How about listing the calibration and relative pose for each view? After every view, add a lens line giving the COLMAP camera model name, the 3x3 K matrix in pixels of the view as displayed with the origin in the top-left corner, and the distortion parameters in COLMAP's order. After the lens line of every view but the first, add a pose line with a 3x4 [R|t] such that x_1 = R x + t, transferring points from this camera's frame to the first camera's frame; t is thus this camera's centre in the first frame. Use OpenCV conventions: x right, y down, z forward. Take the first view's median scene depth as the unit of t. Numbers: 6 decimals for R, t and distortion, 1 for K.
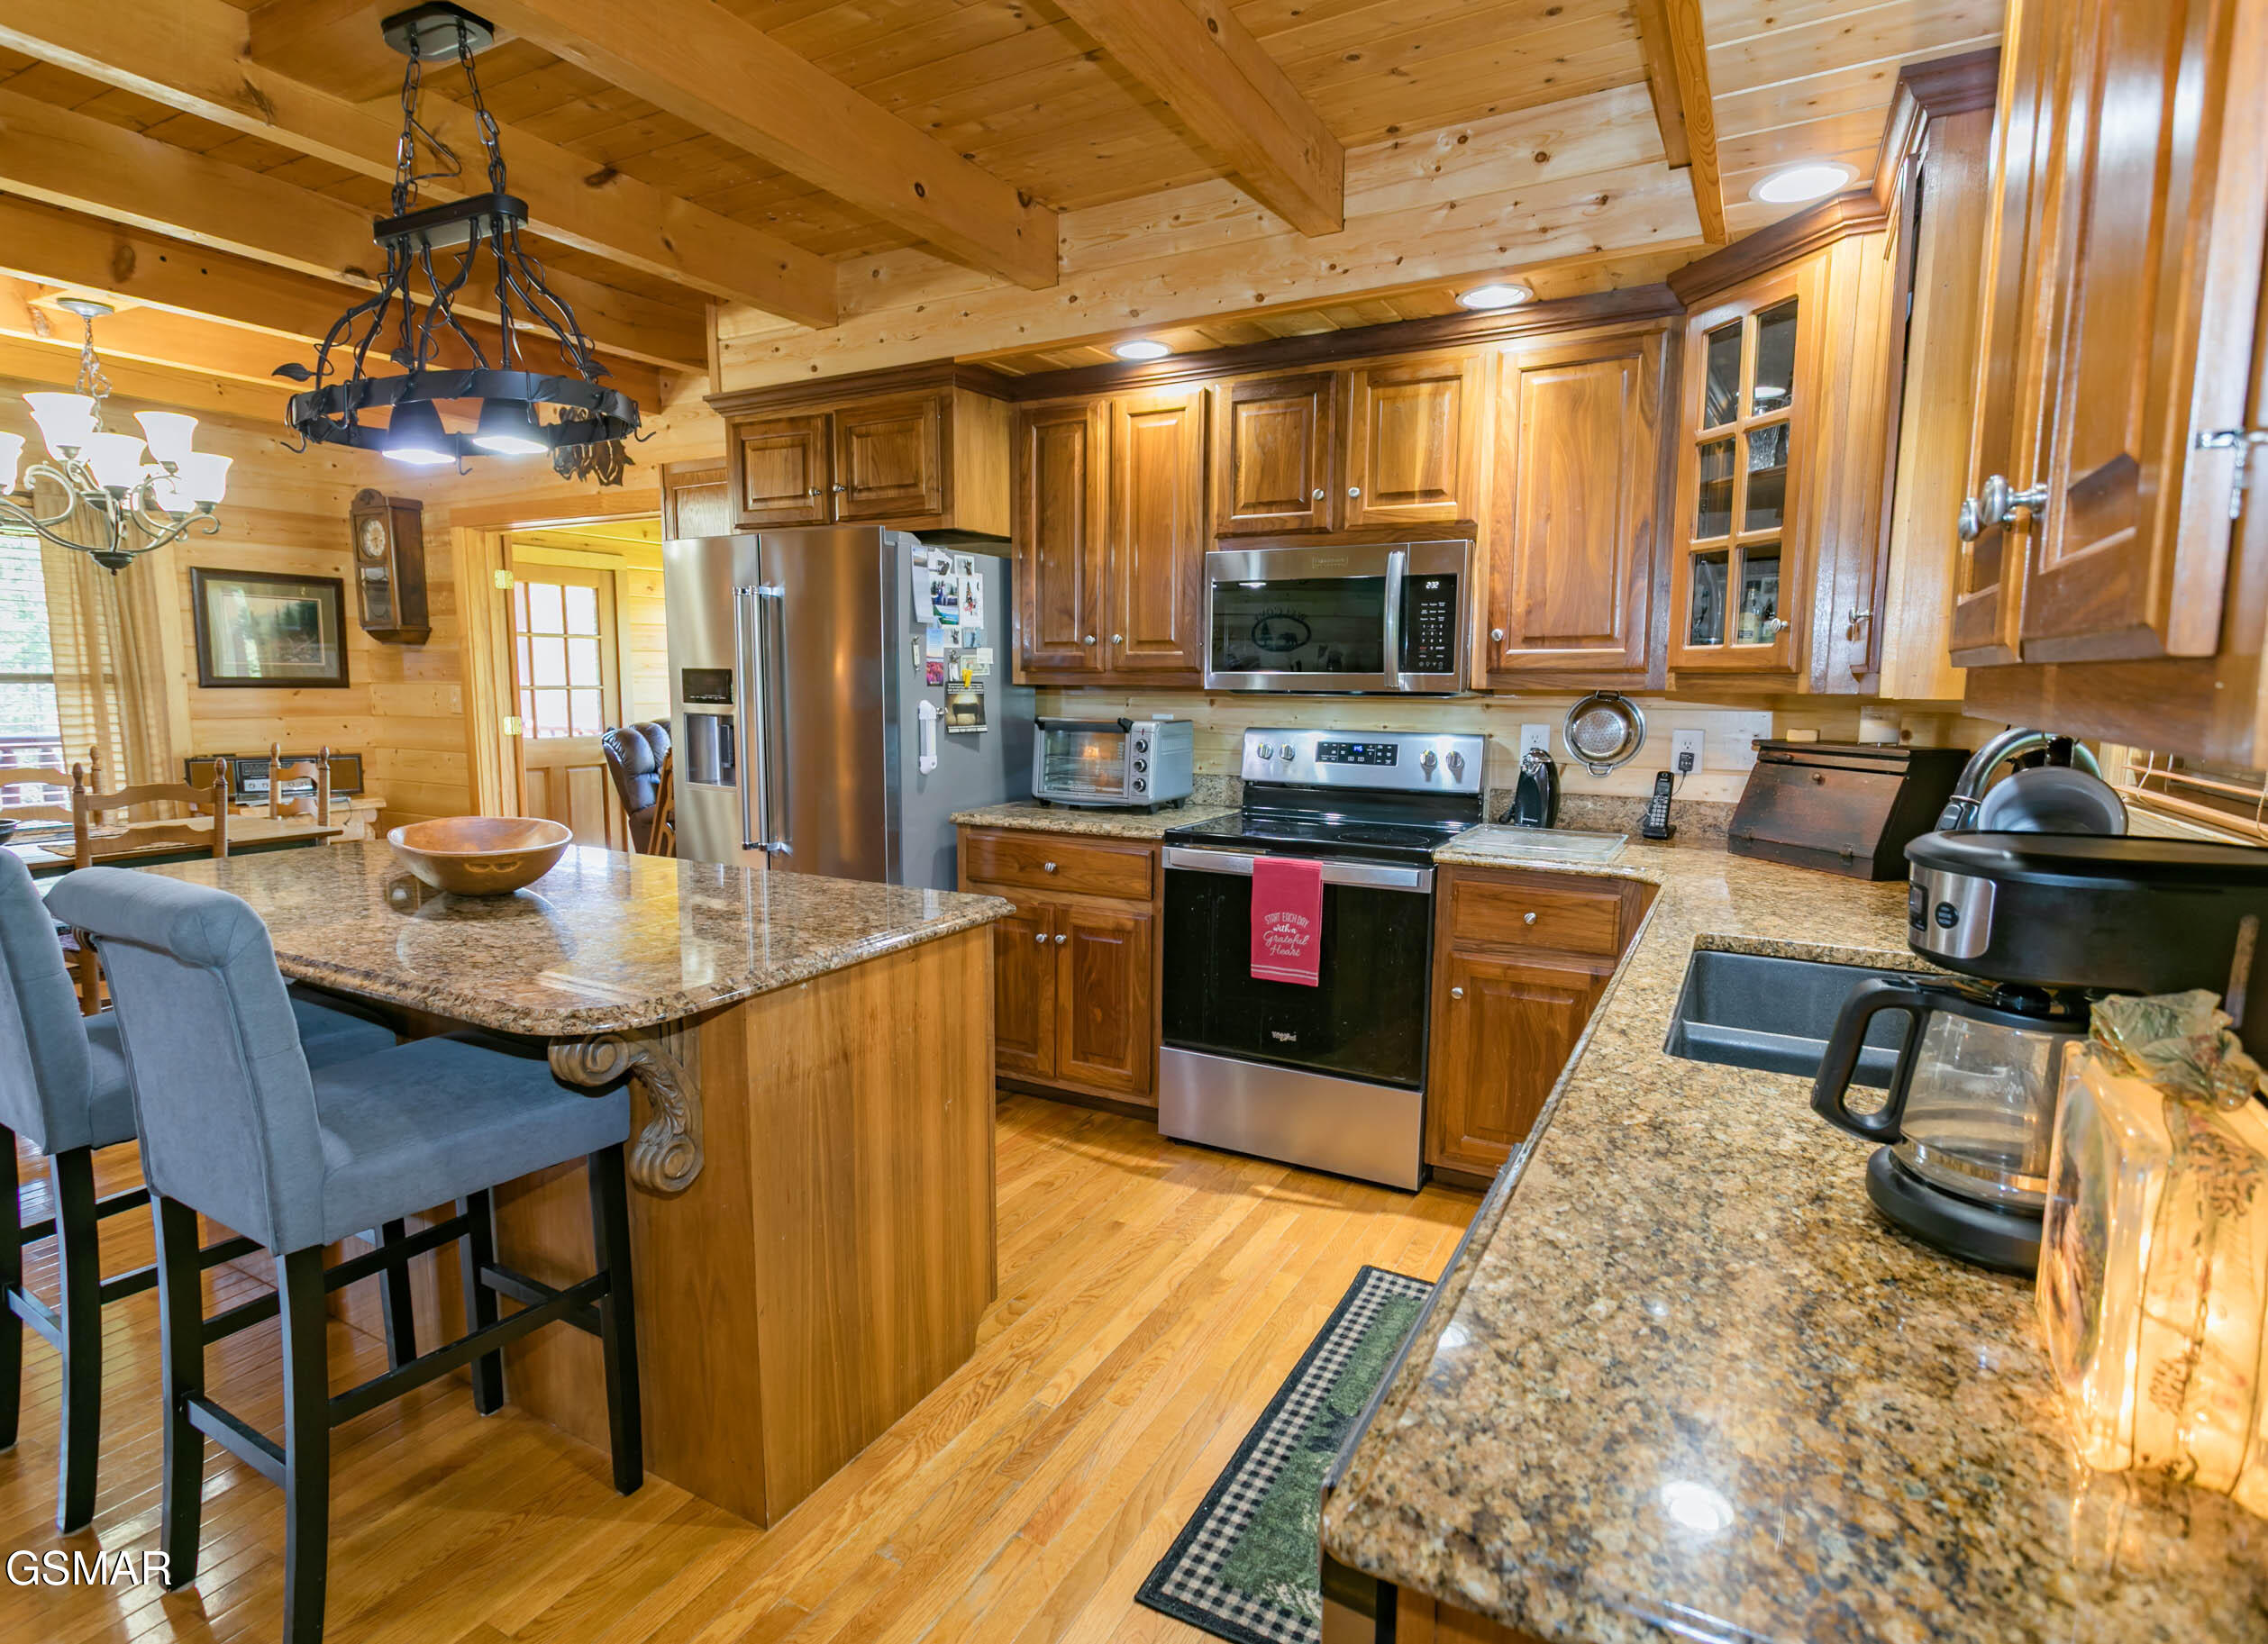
lens RADIAL K [[1168.1, 0, 1185.2], [0, 1168.1, 826.7], [0, 0, 1]] dist [0.001616, 0.001817]
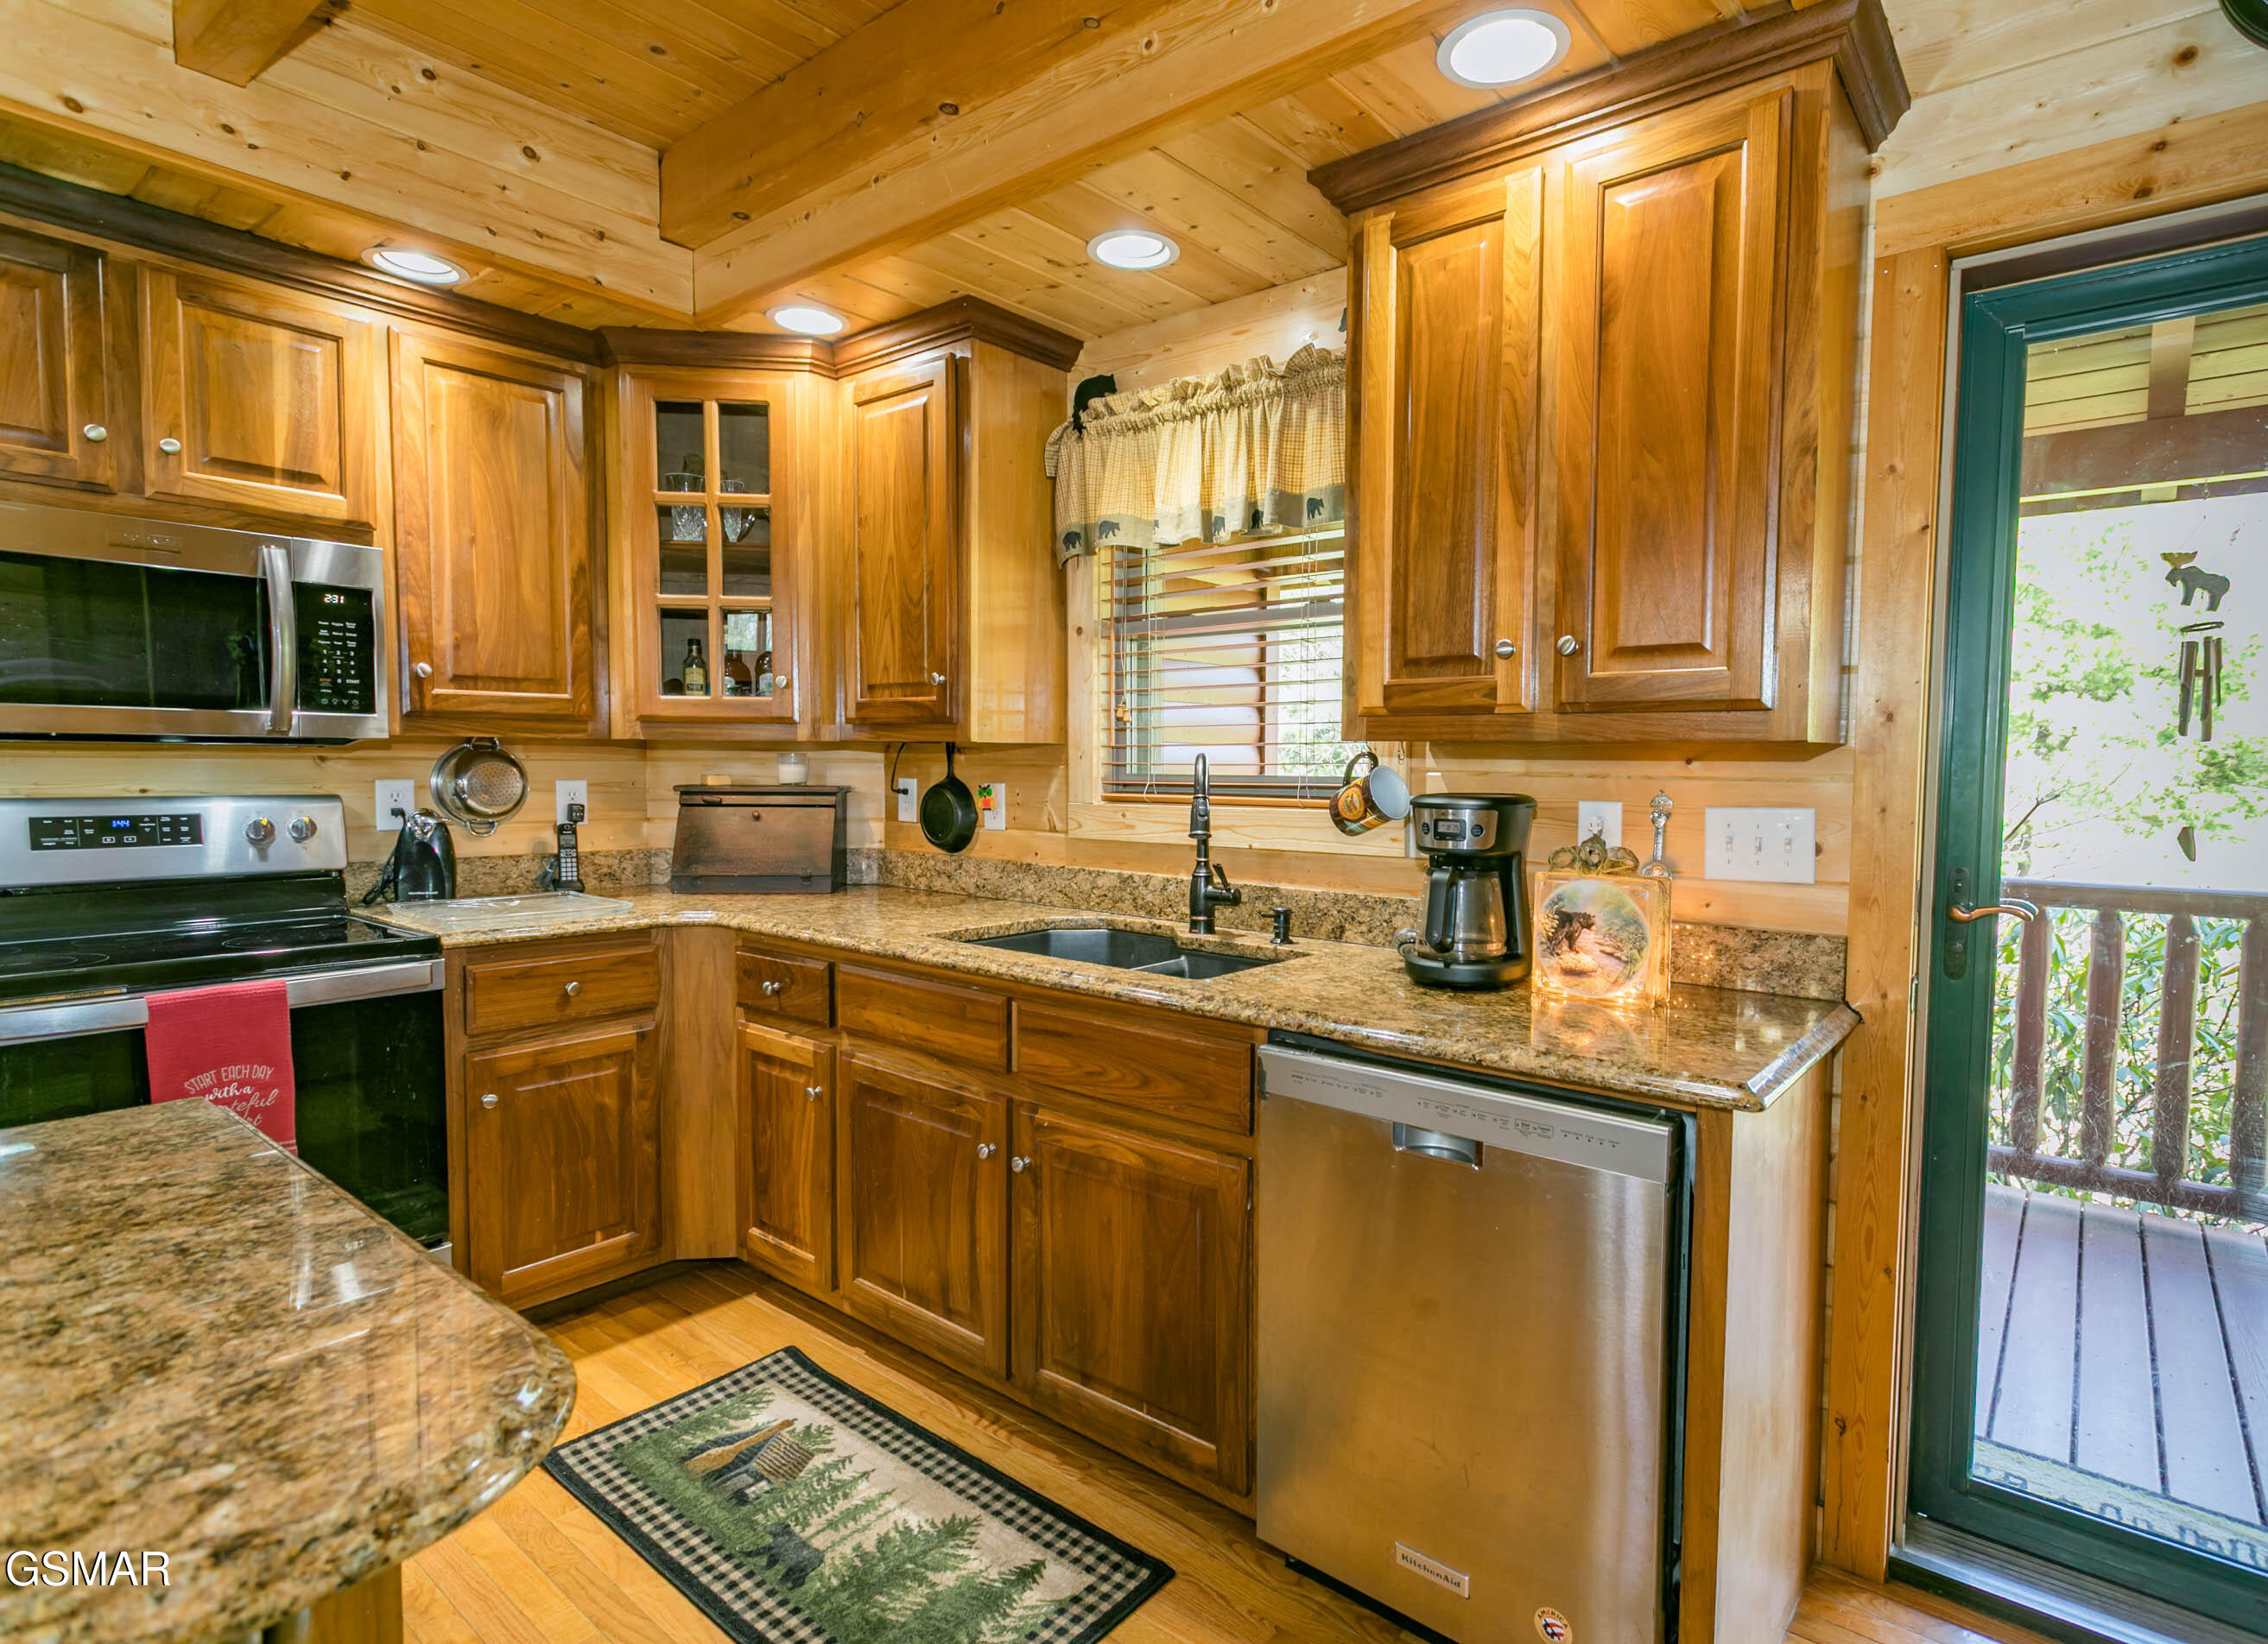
lens RADIAL K [[1168.1, 0, 1185.2], [0, 1168.1, 826.7], [0, 0, 1]] dist [0.001616, 0.001817]
pose [[0.176009, -0.060251, 0.982543, -0.452465], [0.118082, 0.992210, 0.039691, -0.023213], [-0.977281, 0.109035, 0.181753, 0.331917]]
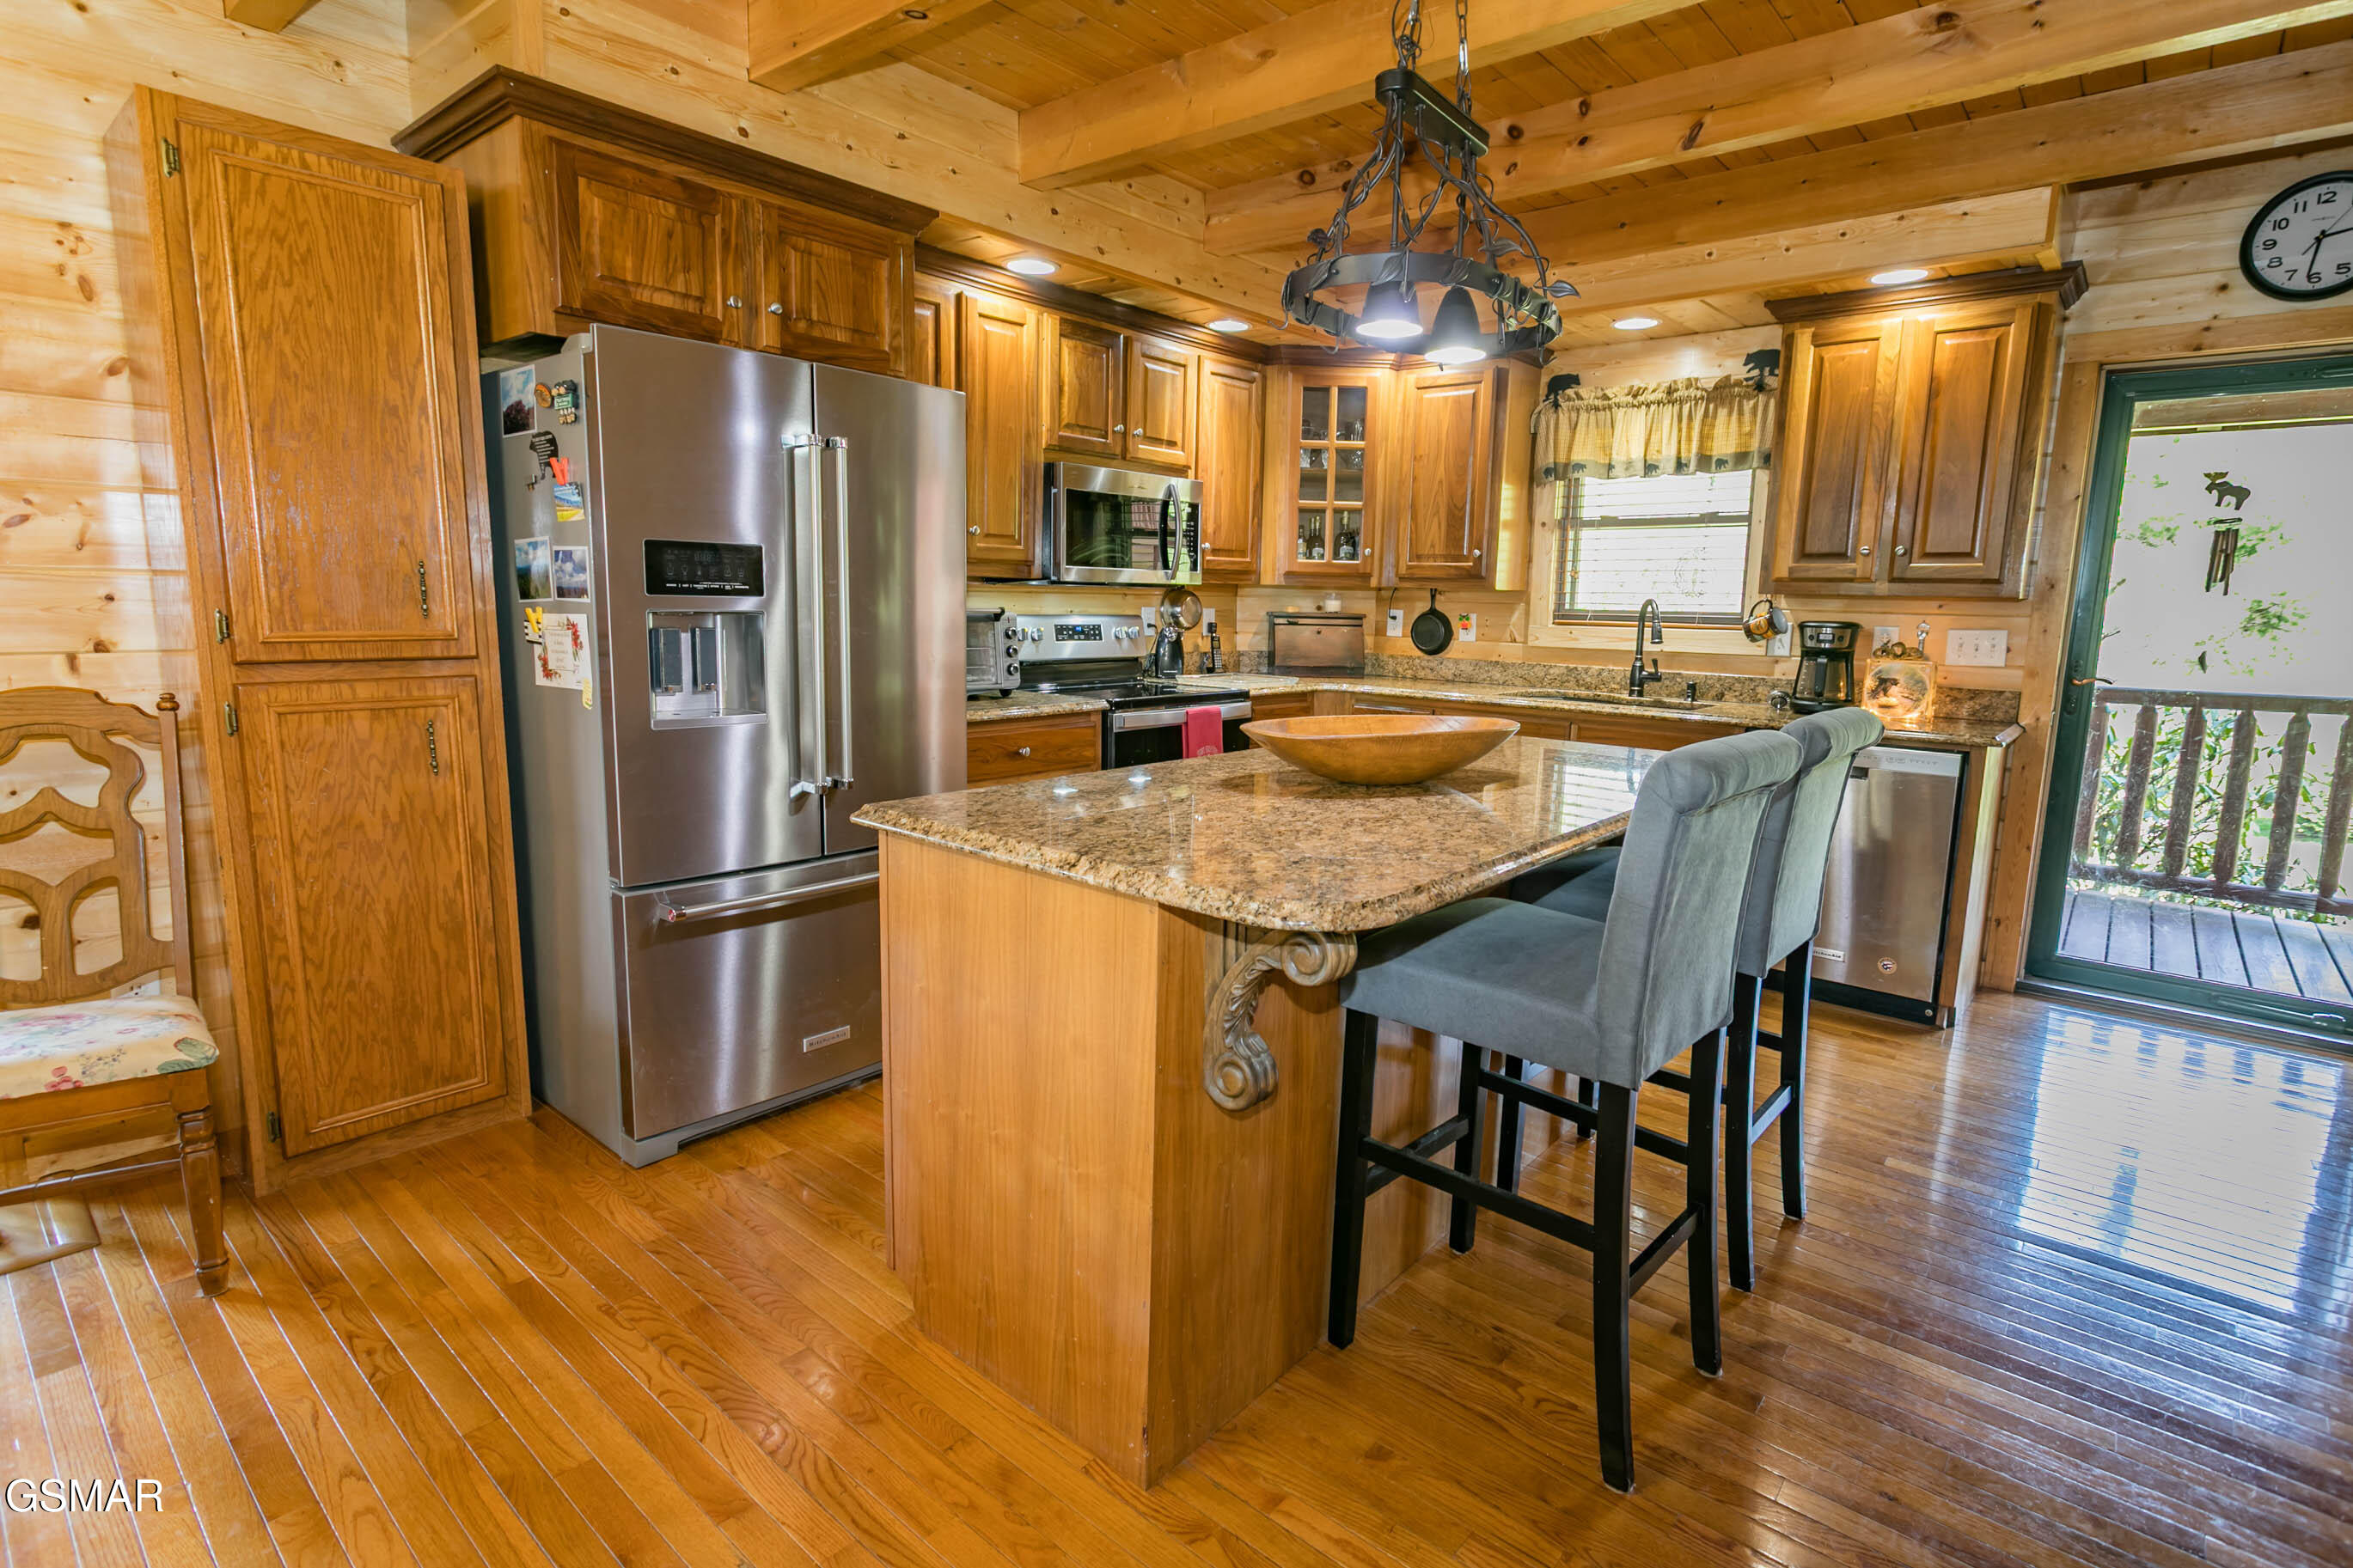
lens RADIAL K [[1147.3, 0, 1157.3], [0, 1147.3, 763.4], [0, 0, 1]] dist [0.000499, 0.000882]
pose [[0.218860, -0.144191, 0.965044, -1.205350], [0.105937, 0.986686, 0.123400, -0.076987], [-0.969988, 0.075226, 0.231222, 0.732738]]
